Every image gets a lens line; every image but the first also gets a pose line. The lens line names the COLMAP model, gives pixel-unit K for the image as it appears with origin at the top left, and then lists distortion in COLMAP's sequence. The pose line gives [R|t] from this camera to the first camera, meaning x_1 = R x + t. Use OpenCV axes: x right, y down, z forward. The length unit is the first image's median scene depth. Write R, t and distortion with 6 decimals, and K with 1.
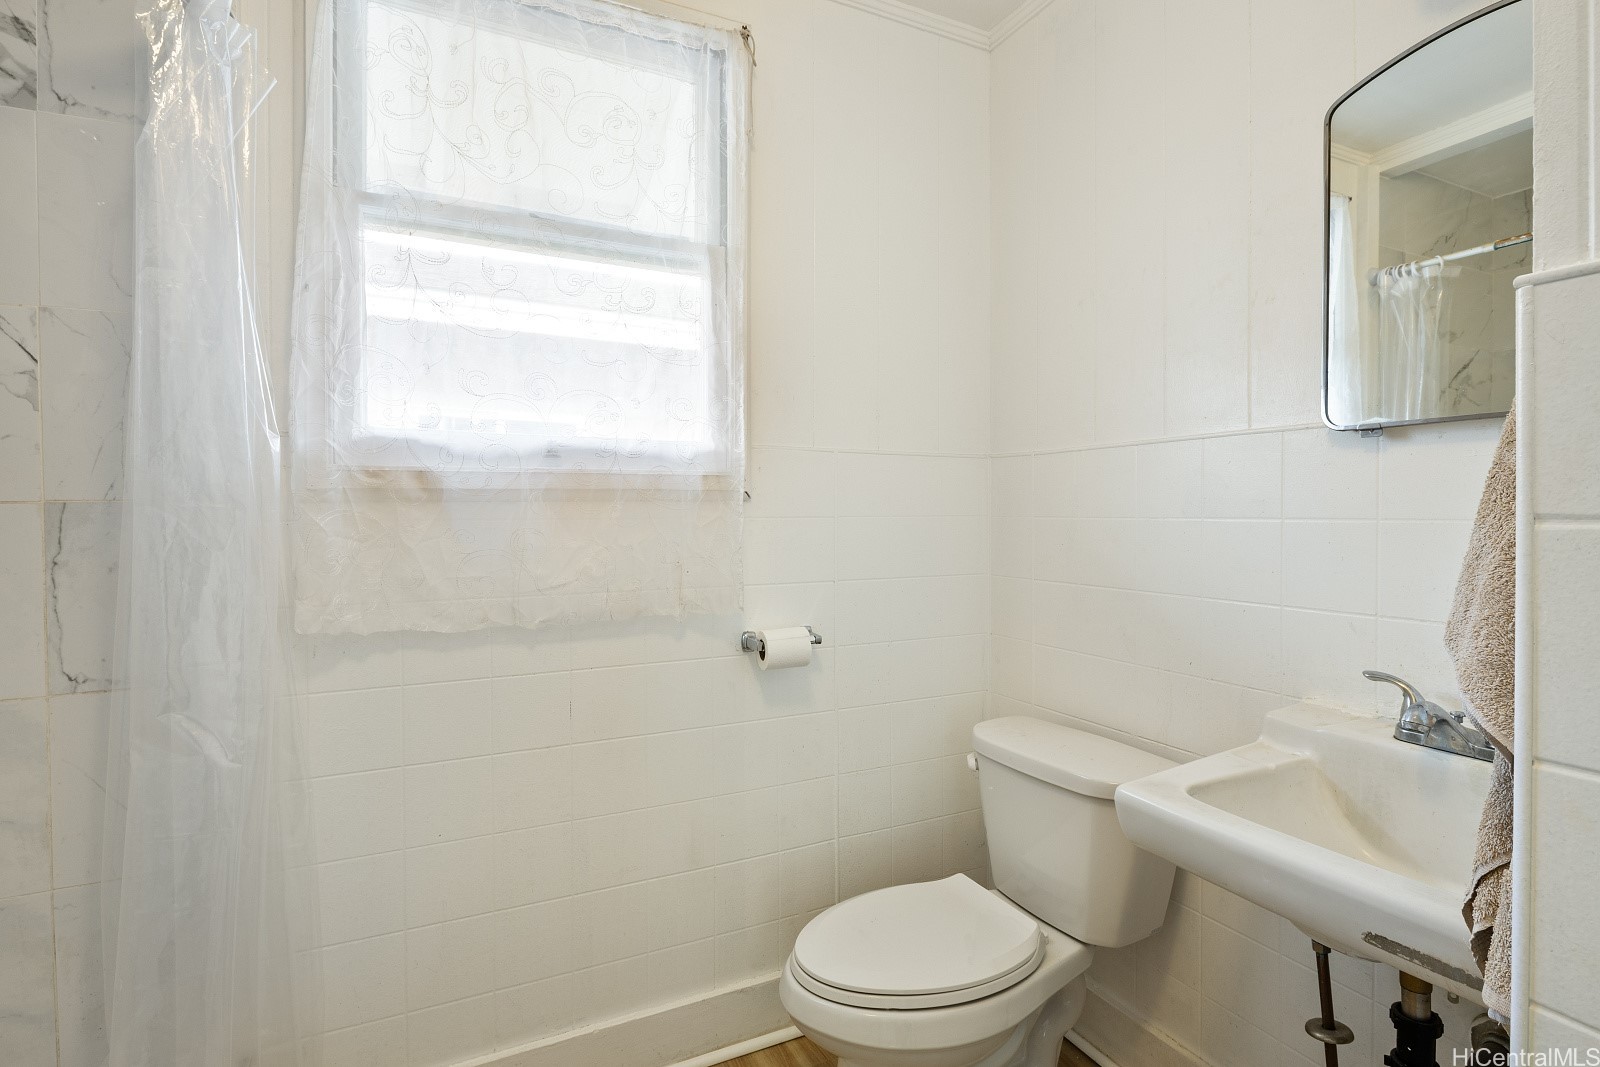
lens RADIAL K [[783.6, 0, 794.8], [0, 783.6, 518.8], [0, 0, 1]] dist [0.002168, -0.003802]
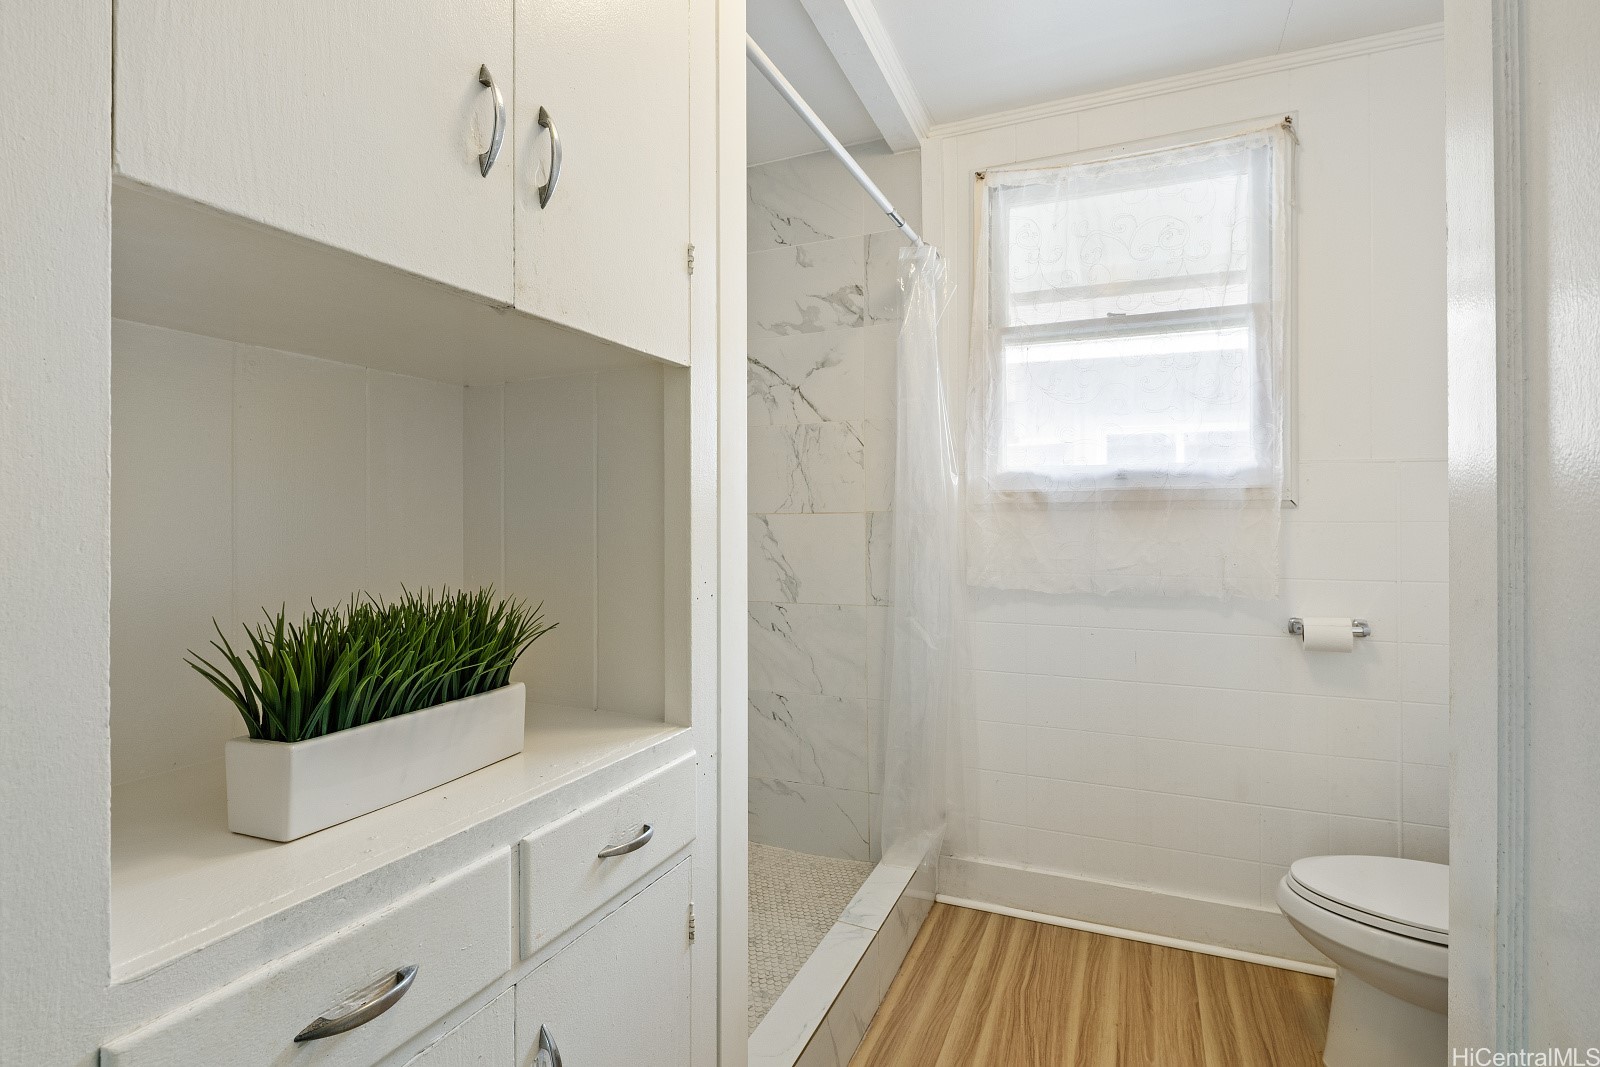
lens RADIAL K [[783.6, 0, 799.0], [0, 783.6, 525.1], [0, 0, 1]] dist [0.002168, -0.003802]
pose [[0.660466, 0.007525, -0.750818, 0.415829], [-0.005834, 0.999971, 0.004891, 0.002504], [0.750833, 0.001150, 0.660491, -0.433420]]
